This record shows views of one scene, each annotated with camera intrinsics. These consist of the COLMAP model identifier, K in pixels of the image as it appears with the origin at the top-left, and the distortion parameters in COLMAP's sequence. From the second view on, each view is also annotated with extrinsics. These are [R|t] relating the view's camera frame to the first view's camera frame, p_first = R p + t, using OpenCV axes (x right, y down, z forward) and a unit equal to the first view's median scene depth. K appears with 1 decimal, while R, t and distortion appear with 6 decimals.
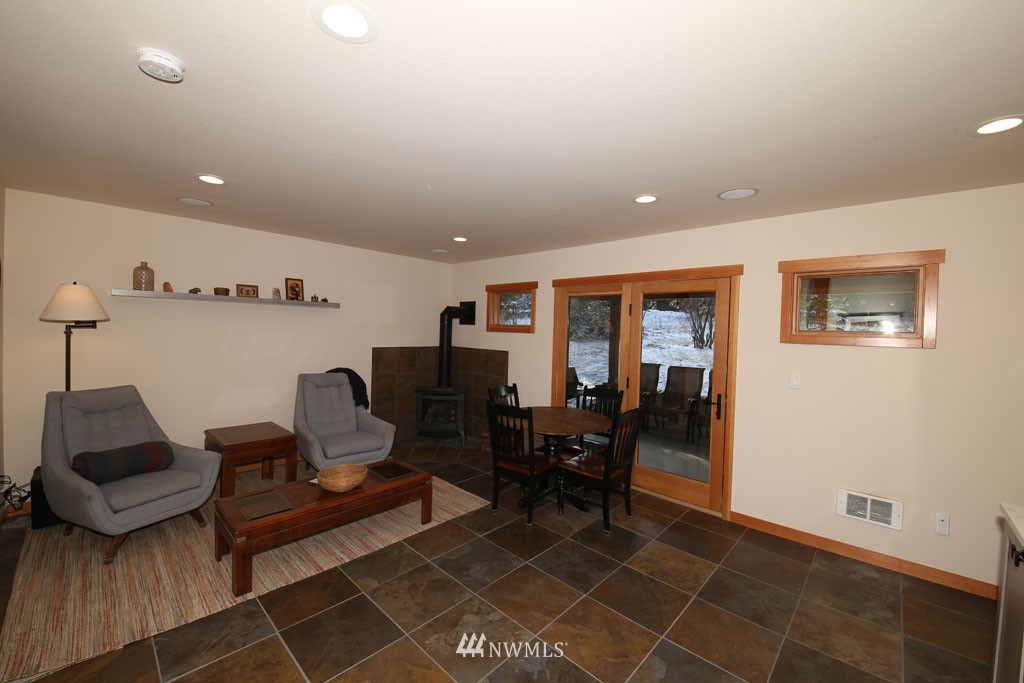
lens RADIAL K [[402.8, 0, 504.7], [0, 402.8, 337.2], [0, 0, 1]] dist [0.000587, -0.000335]
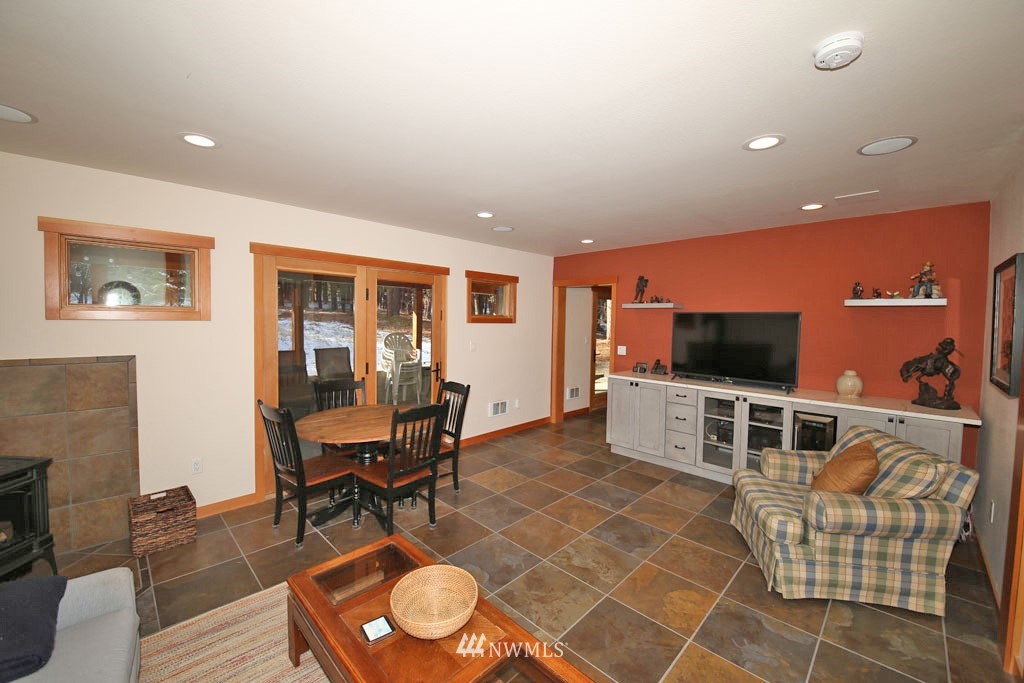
lens RADIAL K [[402.8, 0, 506.6], [0, 402.8, 342.2], [0, 0, 1]] dist [0.000587, -0.000335]
pose [[0.016898, -0.085325, 0.996210, -0.807525], [0.005995, 0.996343, 0.085235, -0.040037], [-0.999839, 0.004532, 0.017348, 0.775413]]
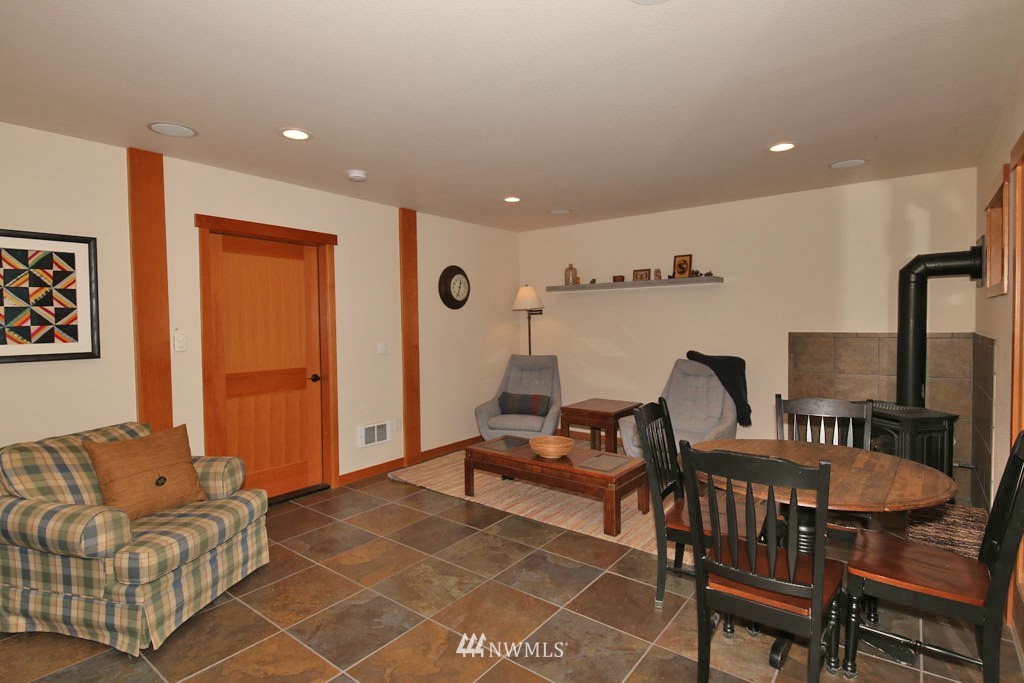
lens RADIAL K [[514.6, 0, 512.1], [0, 514.6, 338.3], [0, 0, 1]] dist [0.042467, 0.000395]
pose [[0.108532, 0.008580, -0.994056, 0.809839], [-0.003616, 0.999960, 0.008236, 0.047703], [0.994086, 0.002700, 0.108559, 0.658062]]
